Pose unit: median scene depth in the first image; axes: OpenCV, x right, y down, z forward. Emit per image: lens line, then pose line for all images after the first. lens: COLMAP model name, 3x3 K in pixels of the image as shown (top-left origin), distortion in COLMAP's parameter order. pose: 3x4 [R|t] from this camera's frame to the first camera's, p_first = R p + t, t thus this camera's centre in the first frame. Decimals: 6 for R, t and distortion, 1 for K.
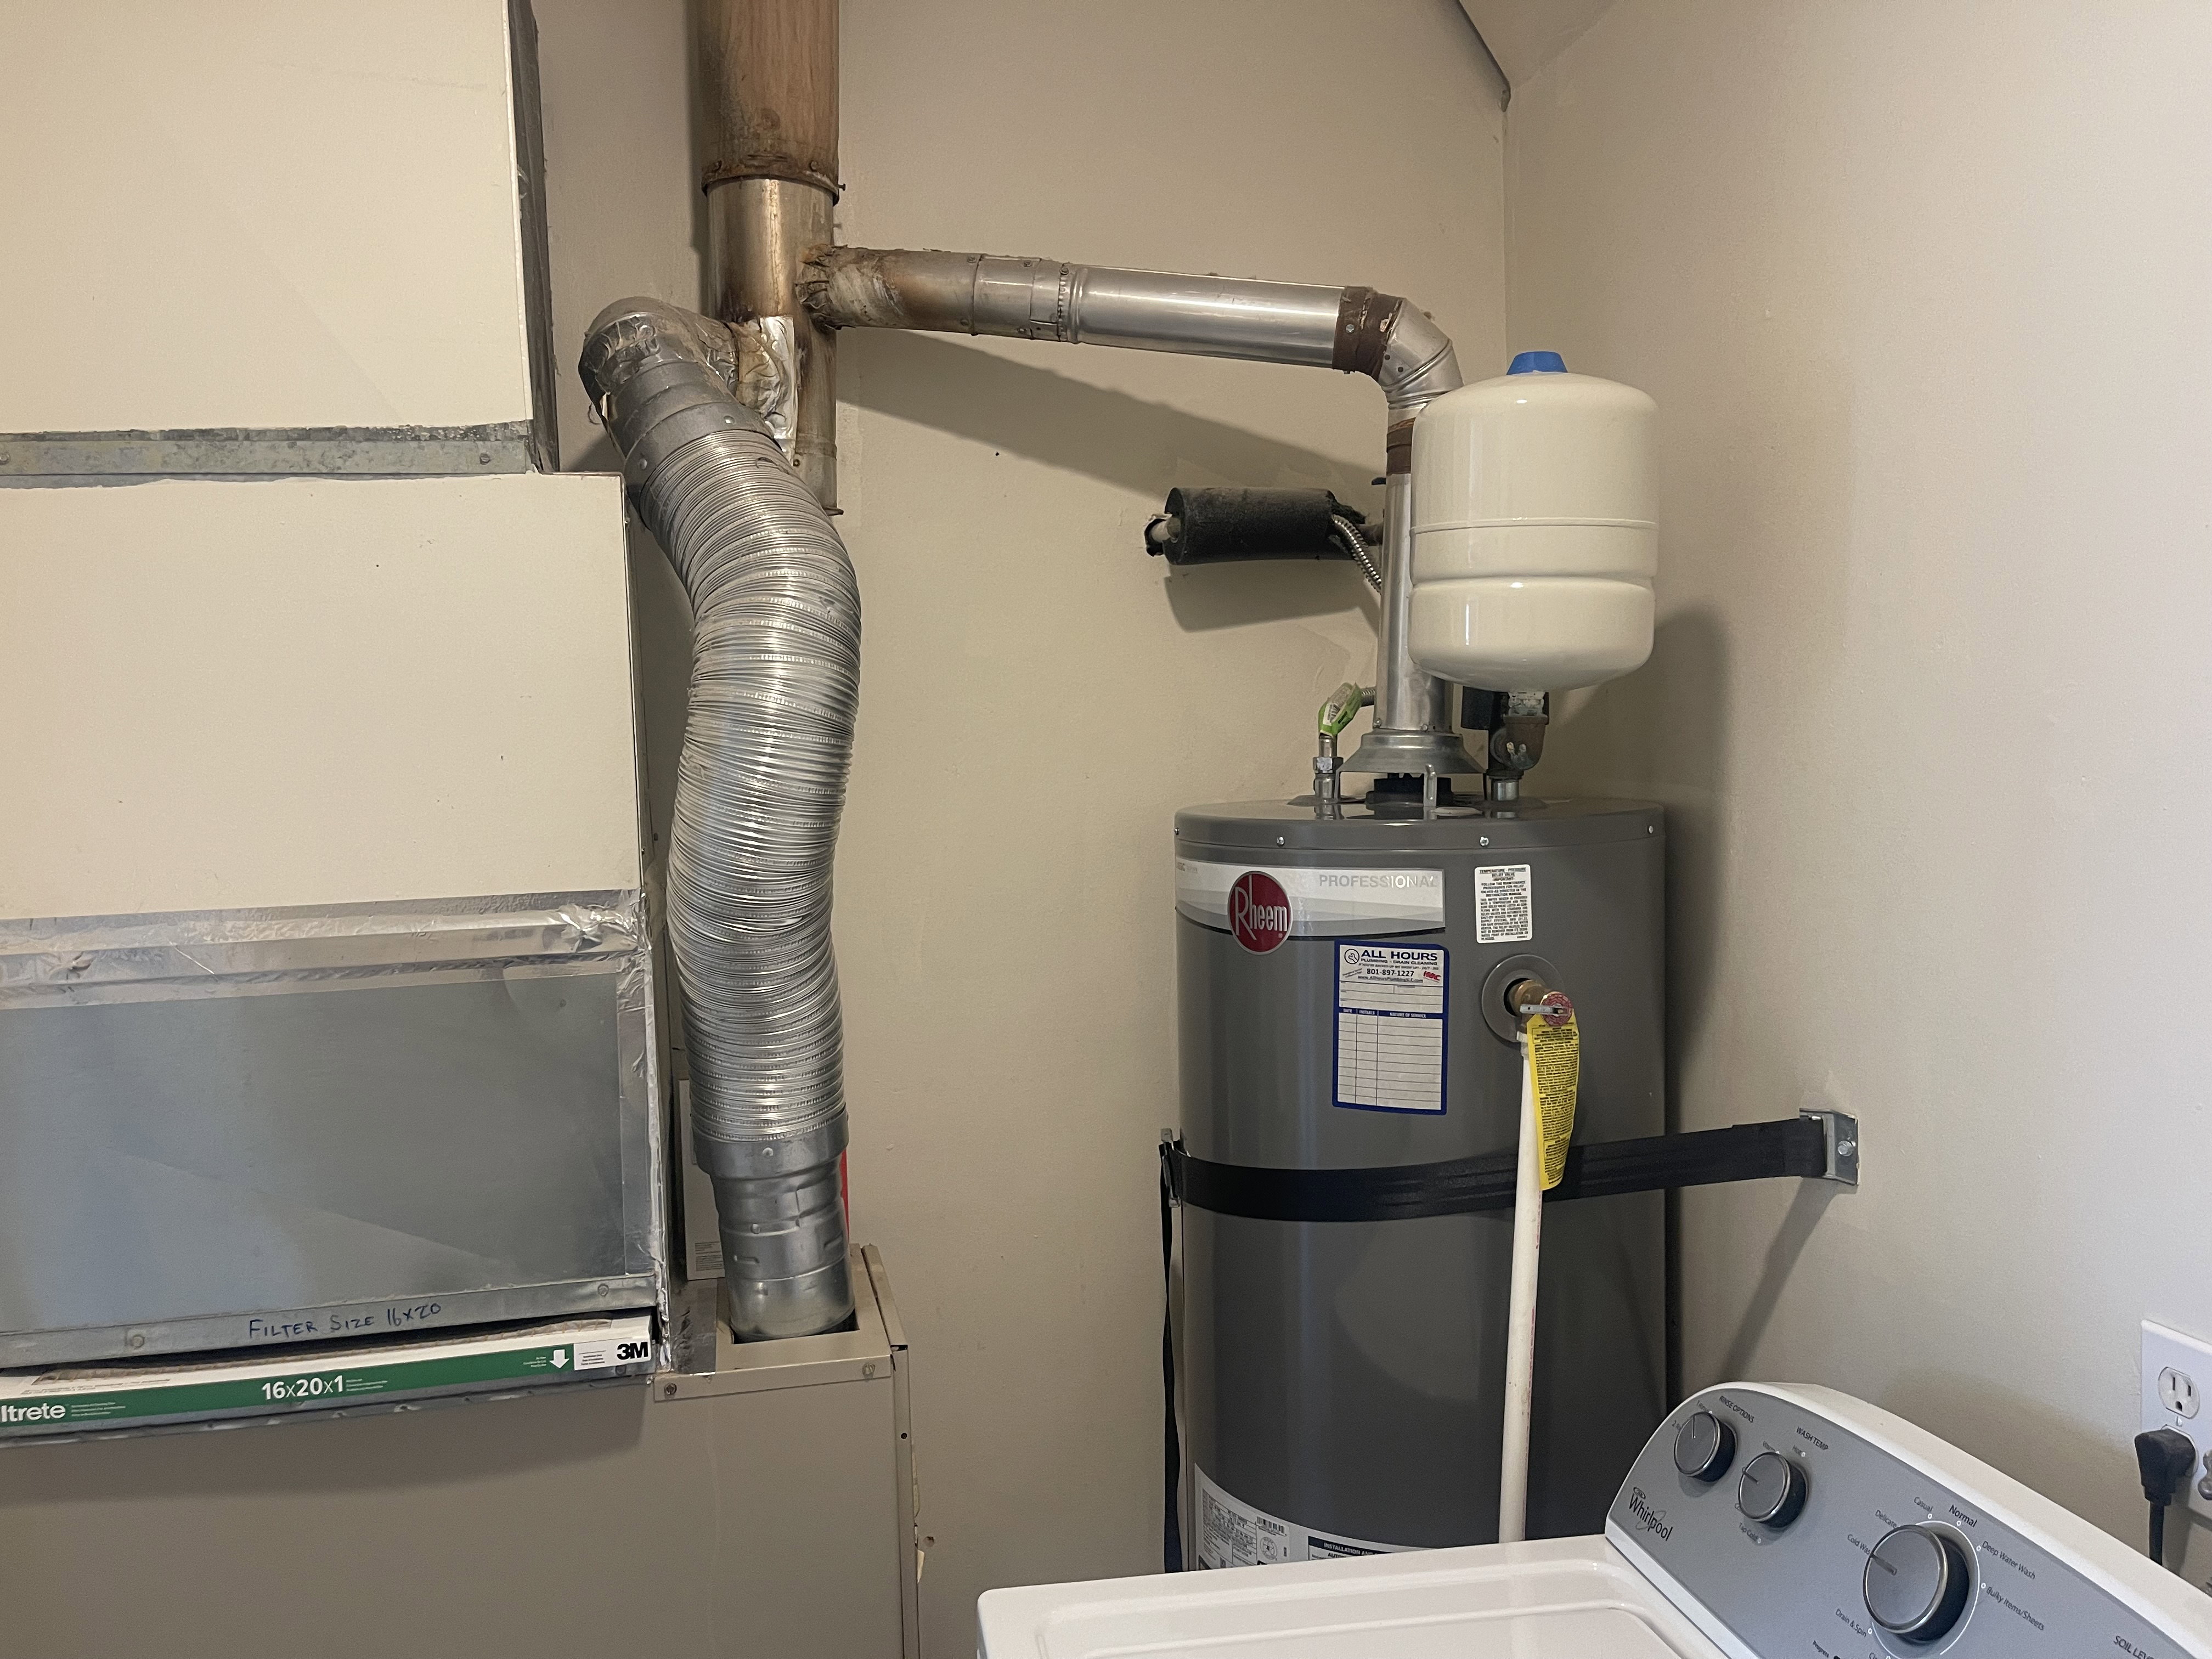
lens RADIAL K [[1661.3, 0, 1104.6], [0, 1661.3, 842.4], [0, 0, 1]] dist [0.039486, -0.040452]
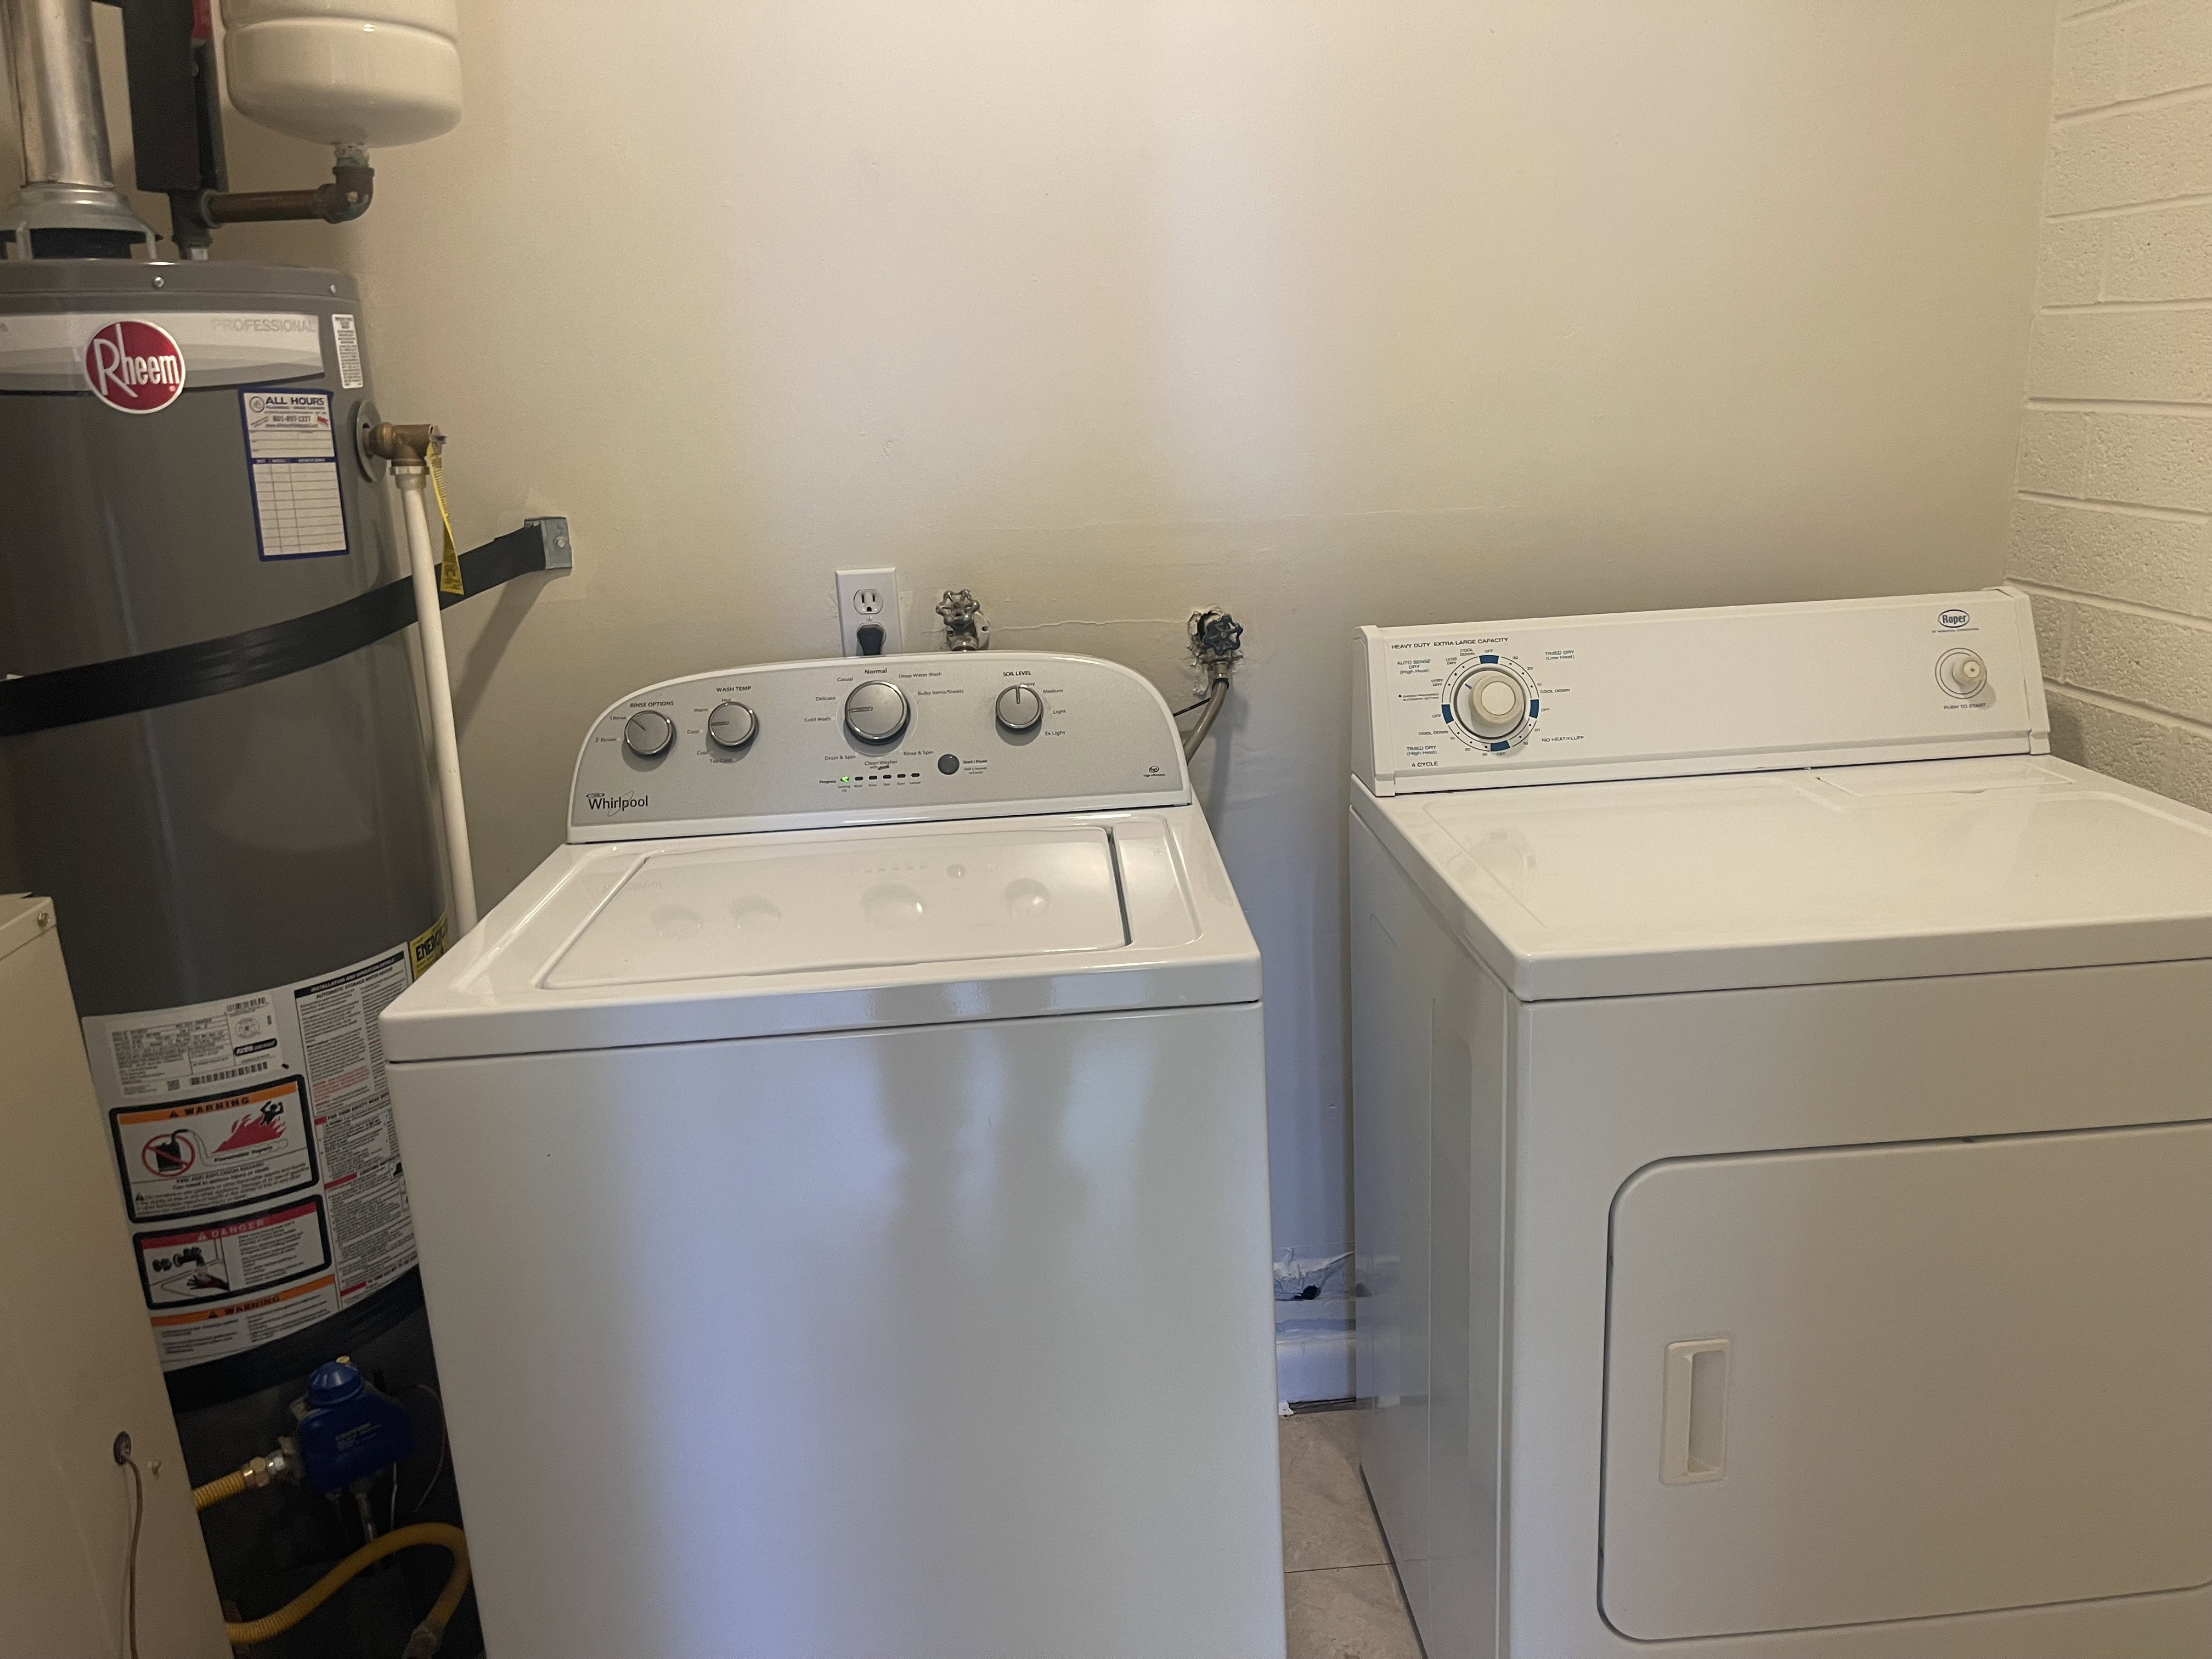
lens RADIAL K [[1661.3, 0, 1112.4], [0, 1661.3, 827.7], [0, 0, 1]] dist [0.039486, -0.040452]
pose [[0.169561, -0.254187, 0.952175, -0.788647], [0.087306, 0.966241, 0.242395, 0.115303], [-0.981645, 0.042030, 0.186029, 0.319110]]
